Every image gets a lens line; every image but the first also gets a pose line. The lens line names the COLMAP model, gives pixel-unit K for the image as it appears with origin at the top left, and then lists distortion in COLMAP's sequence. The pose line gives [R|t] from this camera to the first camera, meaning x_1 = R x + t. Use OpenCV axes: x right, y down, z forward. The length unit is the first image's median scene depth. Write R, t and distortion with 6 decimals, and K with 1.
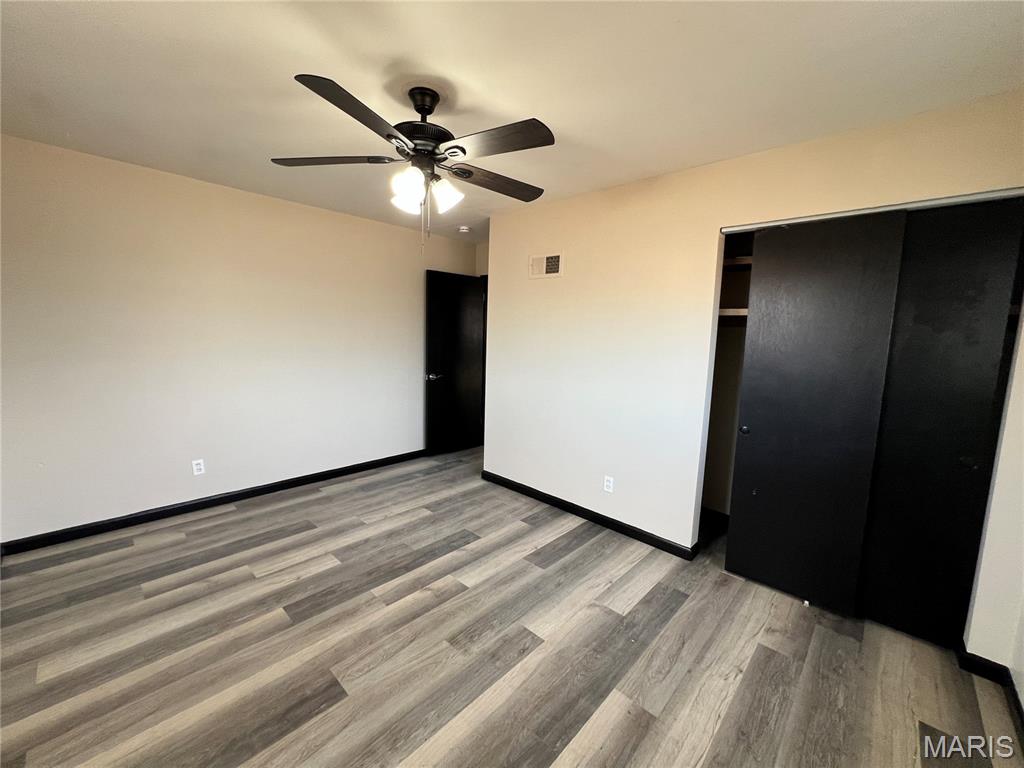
lens RADIAL K [[409.5, 0, 511.2], [0, 409.5, 381.4], [0, 0, 1]] dist [-0.000879, 0.000233]
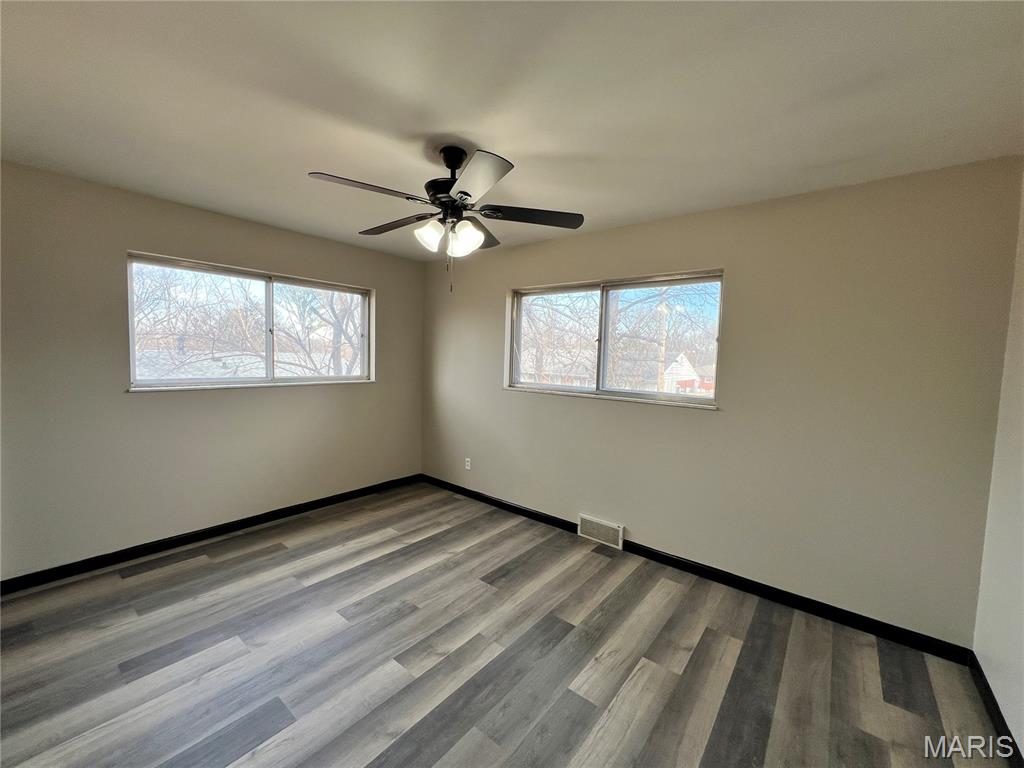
lens RADIAL K [[410.7, 0, 510.4], [0, 410.7, 381.4], [0, 0, 1]] dist [0.001012, 0.000384]
pose [[-0.995337, -0.055653, -0.078788, -0.271542], [-0.069300, 0.980720, 0.182718, -0.258946], [0.067100, 0.187326, -0.980003, 1.931889]]
